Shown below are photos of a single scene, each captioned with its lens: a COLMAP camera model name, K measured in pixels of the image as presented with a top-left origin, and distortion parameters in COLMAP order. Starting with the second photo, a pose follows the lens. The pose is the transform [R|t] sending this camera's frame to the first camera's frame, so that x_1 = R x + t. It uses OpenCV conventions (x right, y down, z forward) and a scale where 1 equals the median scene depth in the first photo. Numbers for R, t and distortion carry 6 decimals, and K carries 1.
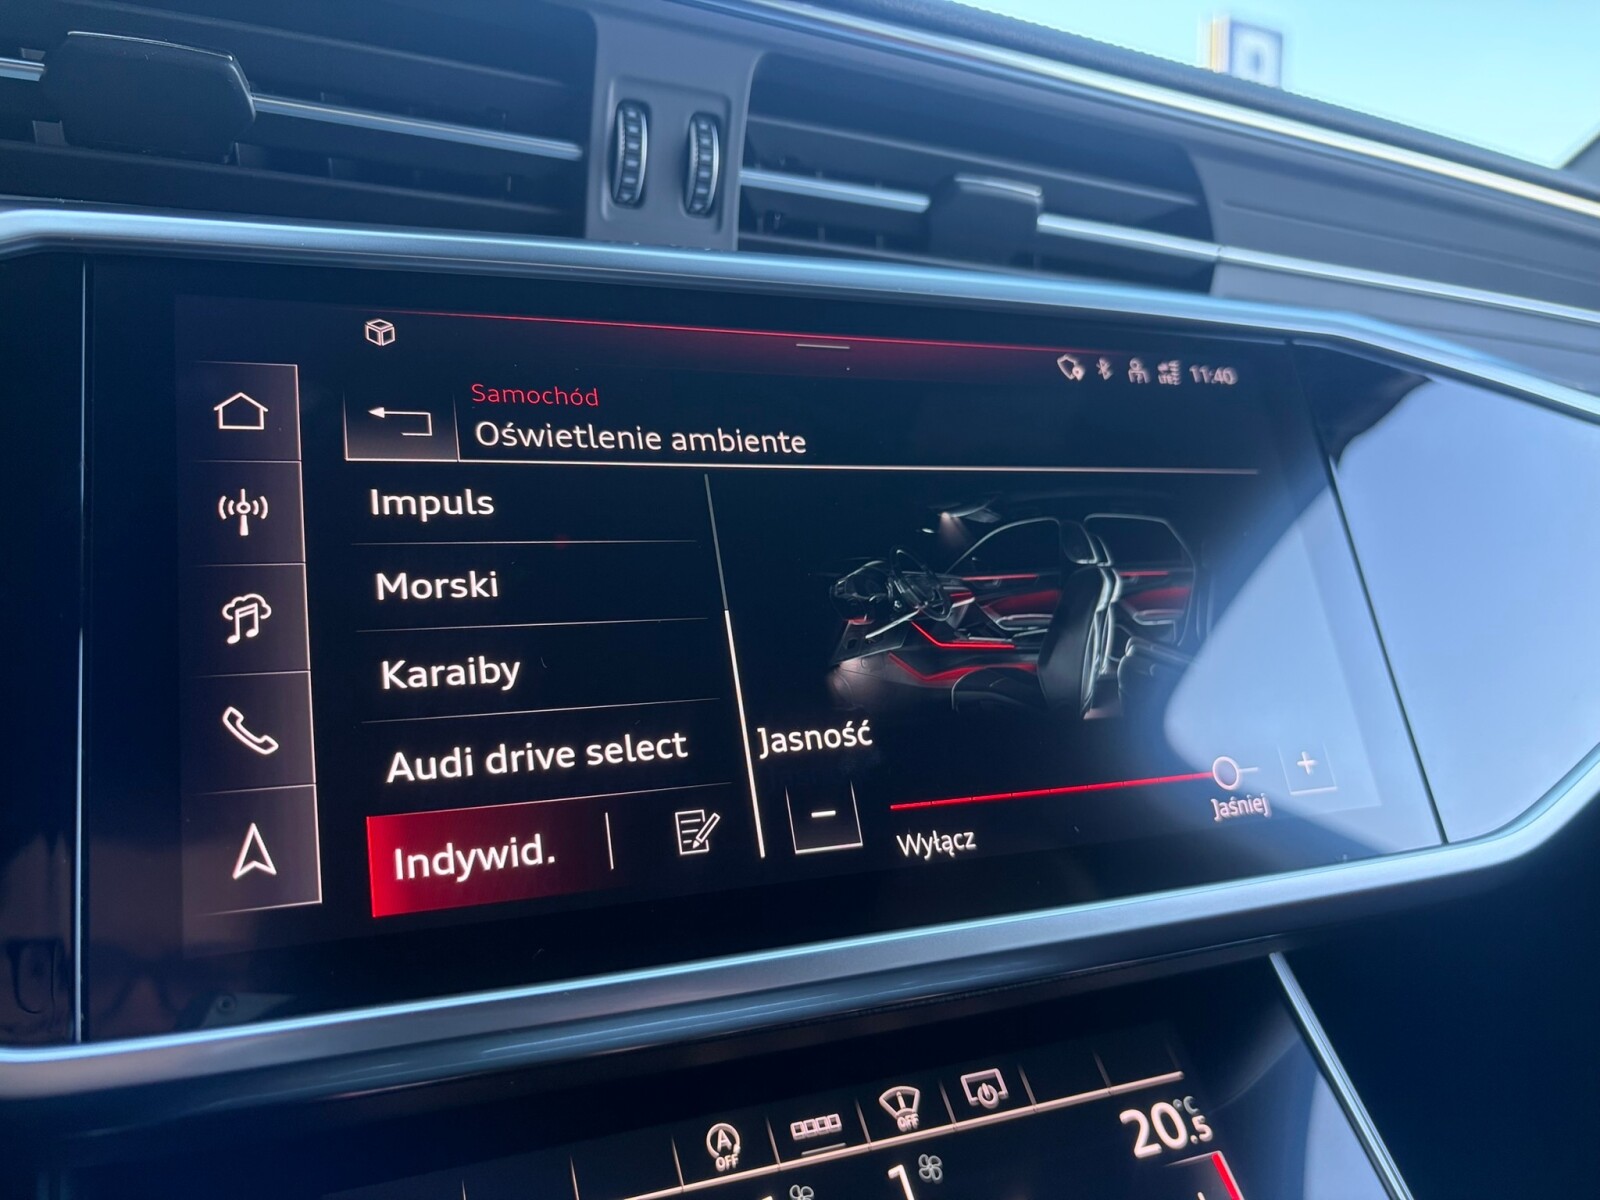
lens RADIAL K [[1251.3, 0, 794.4], [0, 1251.3, 607.4], [0, 0, 1]] dist [-0.013726, -0.004189]
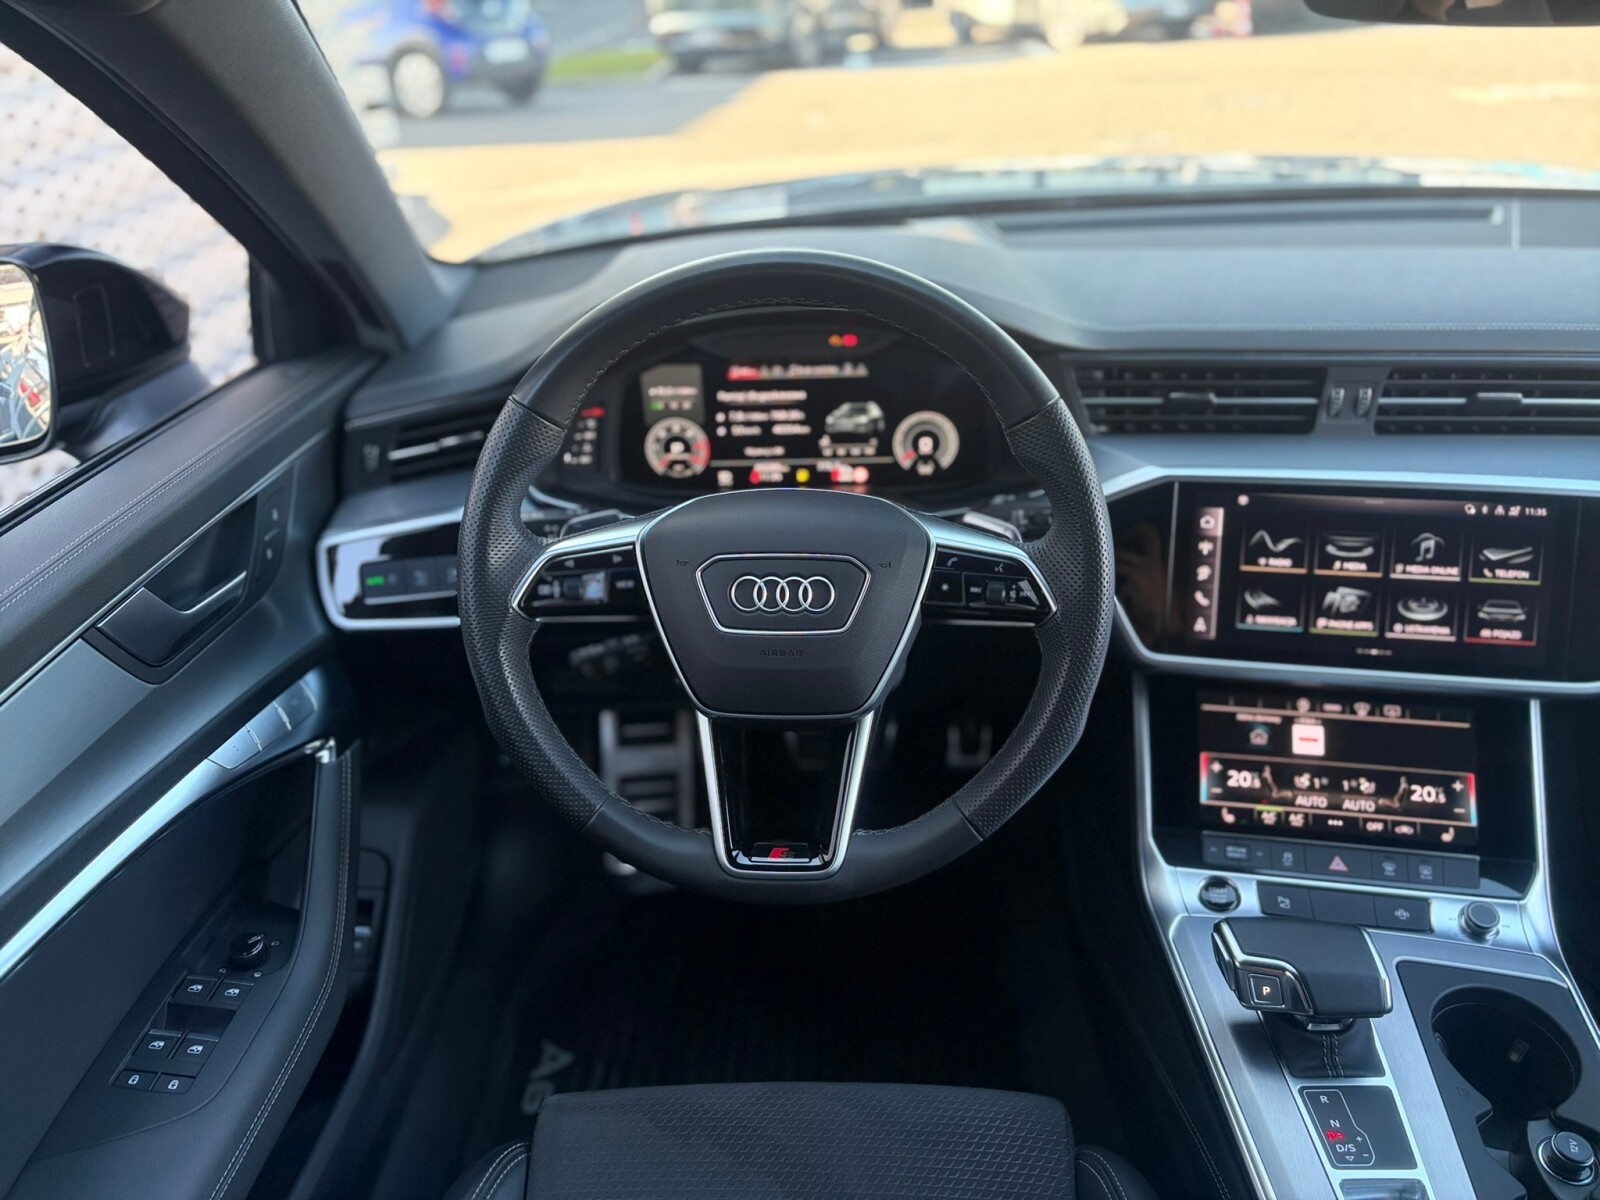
lens RADIAL K [[1210.2, 0, 802.1], [0, 1210.2, 607.7], [0, 0, 1]] dist [0.048625, -0.061830]
pose [[0.823852, 0.227693, -0.519060, 0.494338], [-0.015588, 0.924521, 0.380812, -1.114469], [0.566590, -0.305642, 0.765218, -2.359264]]
